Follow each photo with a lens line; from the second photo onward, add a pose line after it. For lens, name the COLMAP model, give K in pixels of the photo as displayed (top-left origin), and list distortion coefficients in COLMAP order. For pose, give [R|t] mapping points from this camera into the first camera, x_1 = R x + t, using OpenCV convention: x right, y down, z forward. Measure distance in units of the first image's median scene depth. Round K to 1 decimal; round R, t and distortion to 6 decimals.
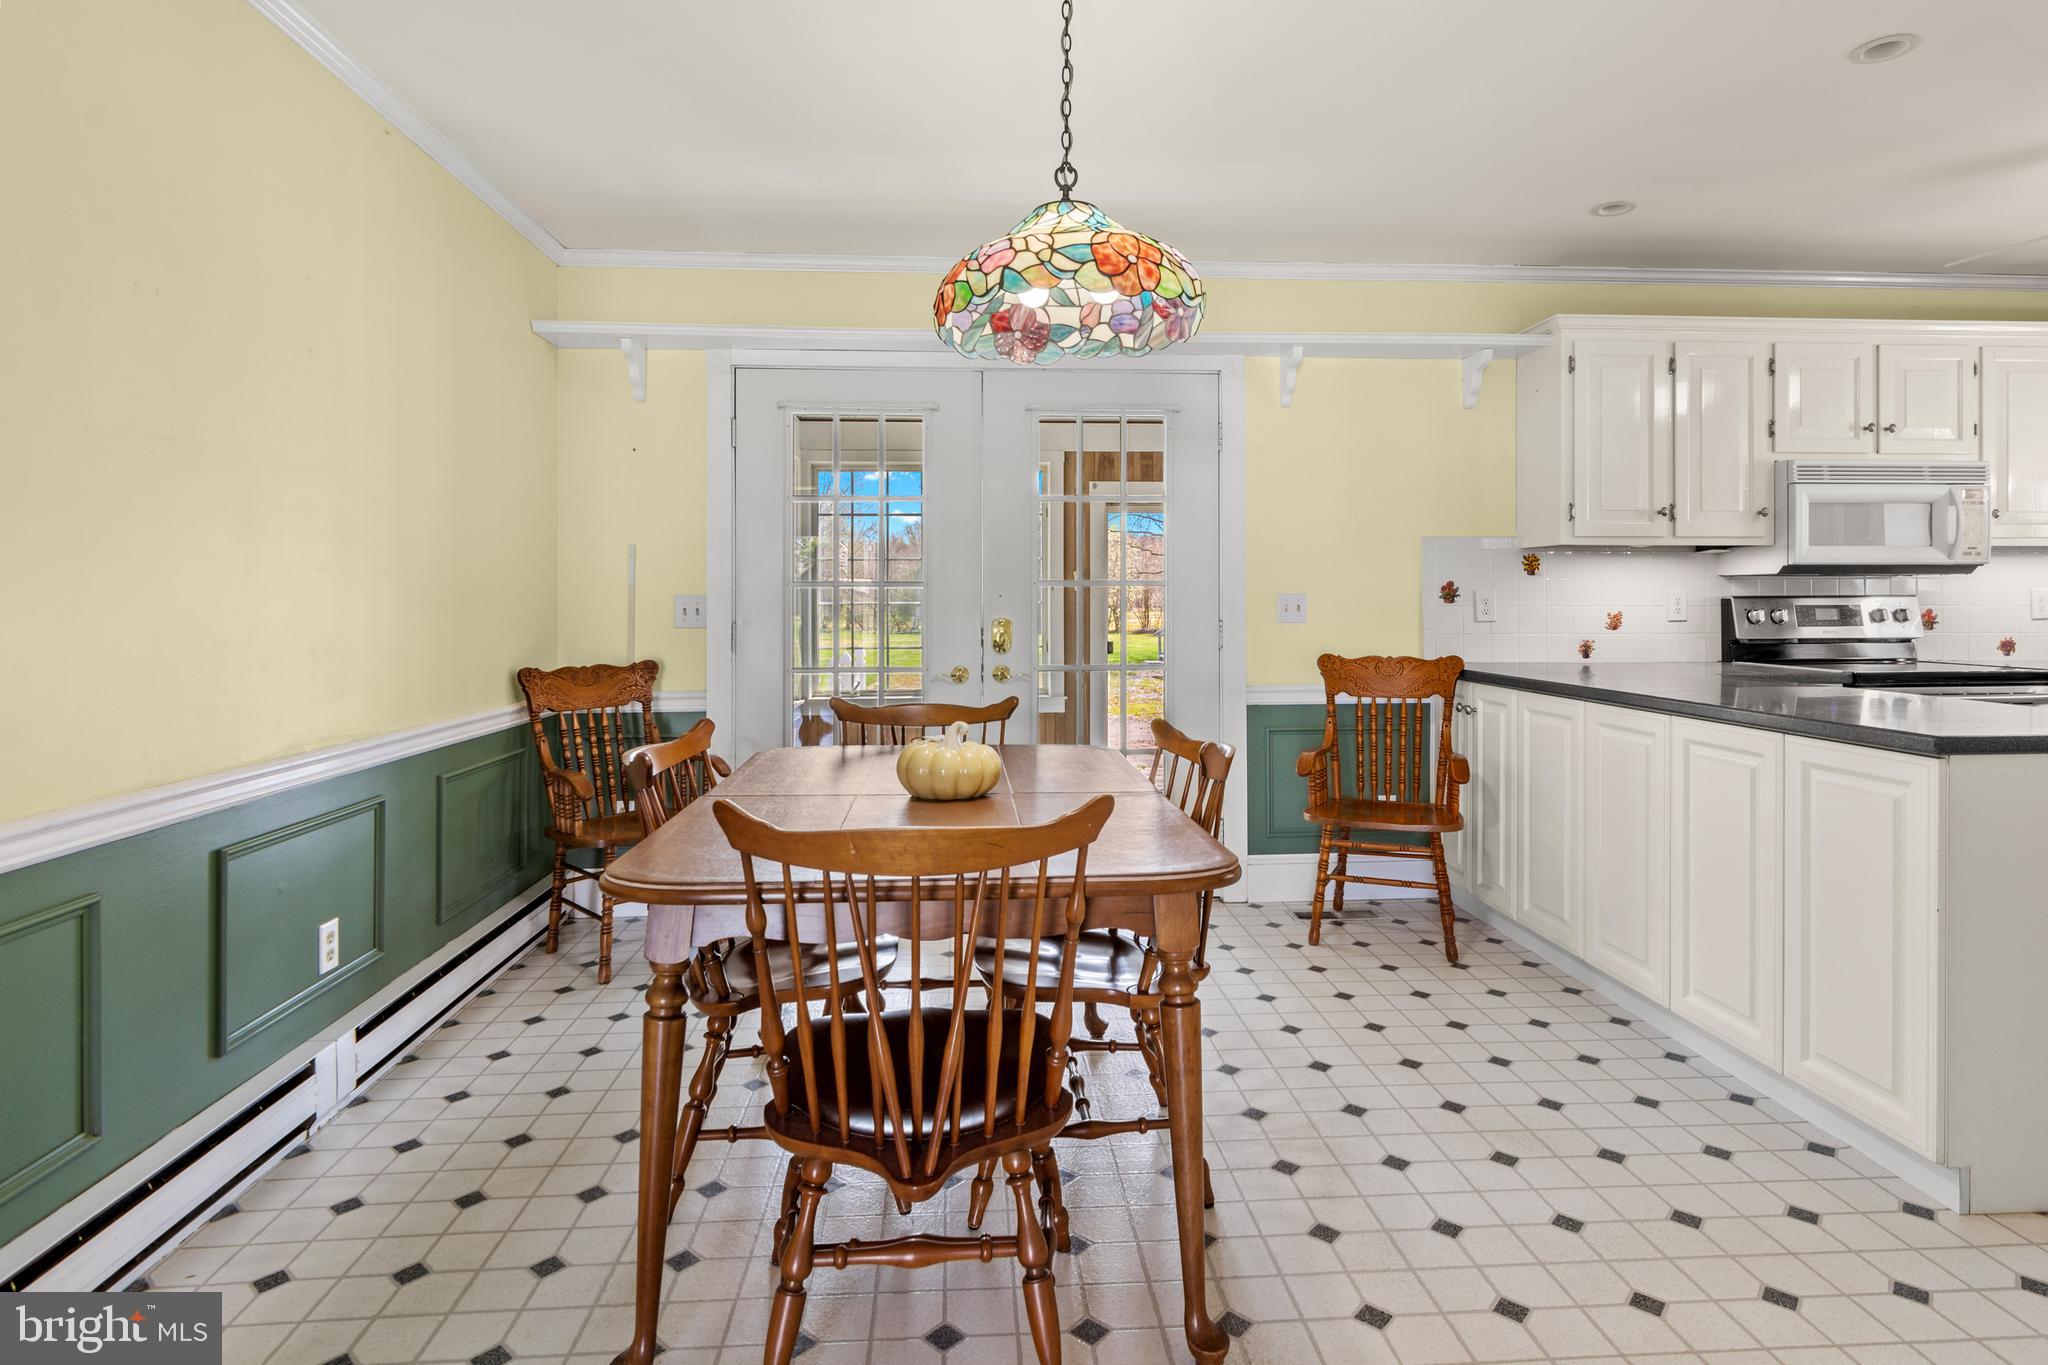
lens RADIAL K [[1080.0, 0, 1019.5], [0, 1080.0, 602.0], [0, 0, 1]] dist [0.000856, -0.001768]
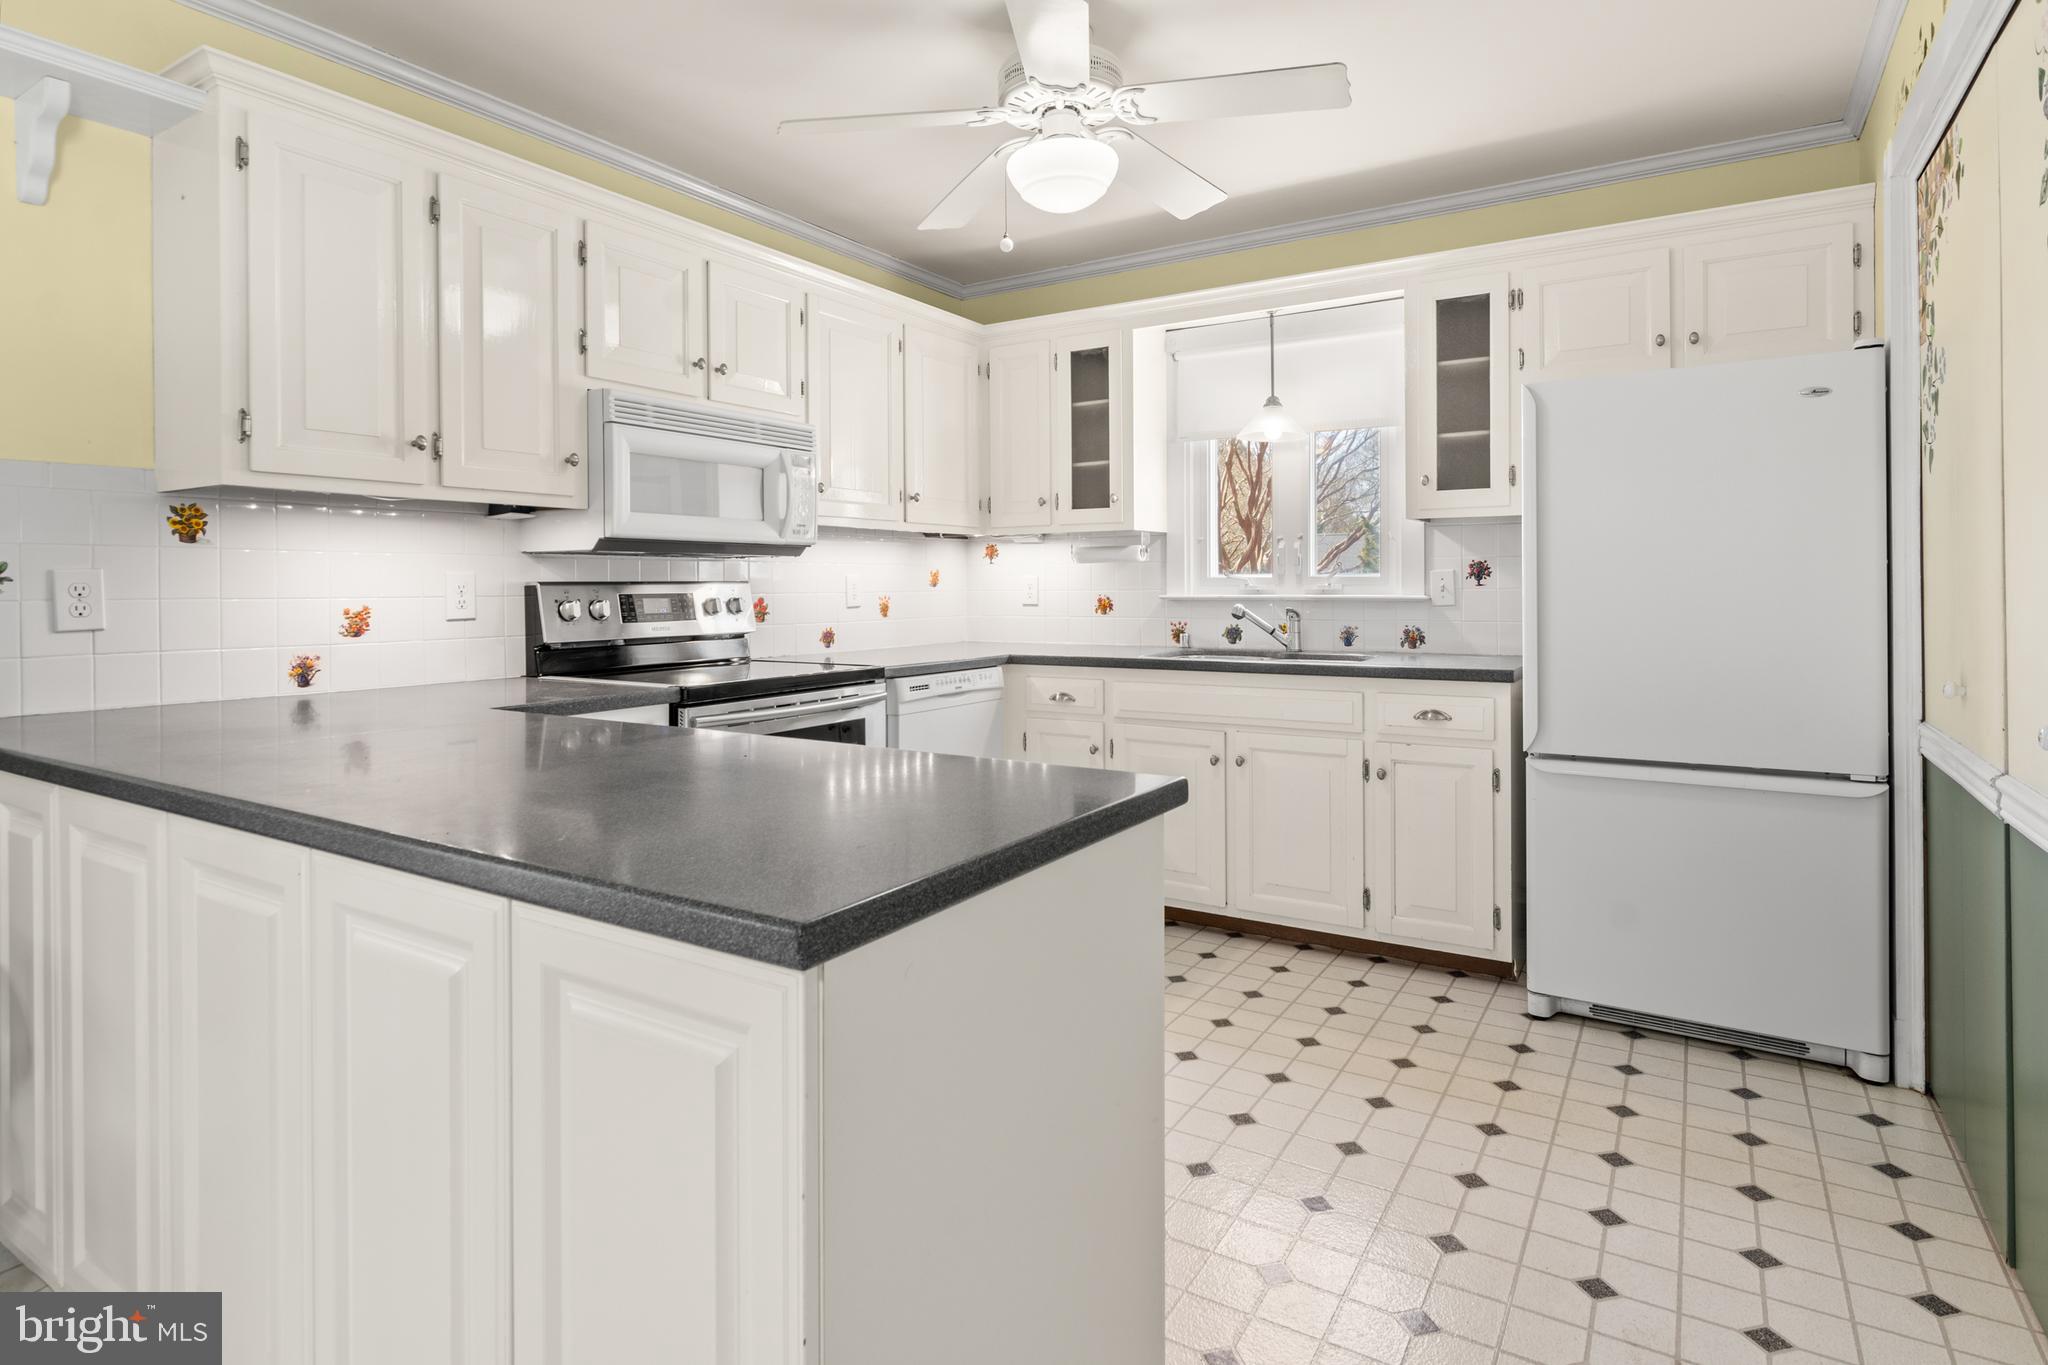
lens RADIAL K [[1080.0, 0, 1019.5], [0, 1080.0, 602.0], [0, 0, 1]] dist [0.000856, -0.001768]
pose [[0.589505, -0.012728, 0.807664, 0.294380], [0.005796, 0.999917, 0.011528, 0.001319], [-0.807744, -0.002115, 0.589530, 0.357115]]
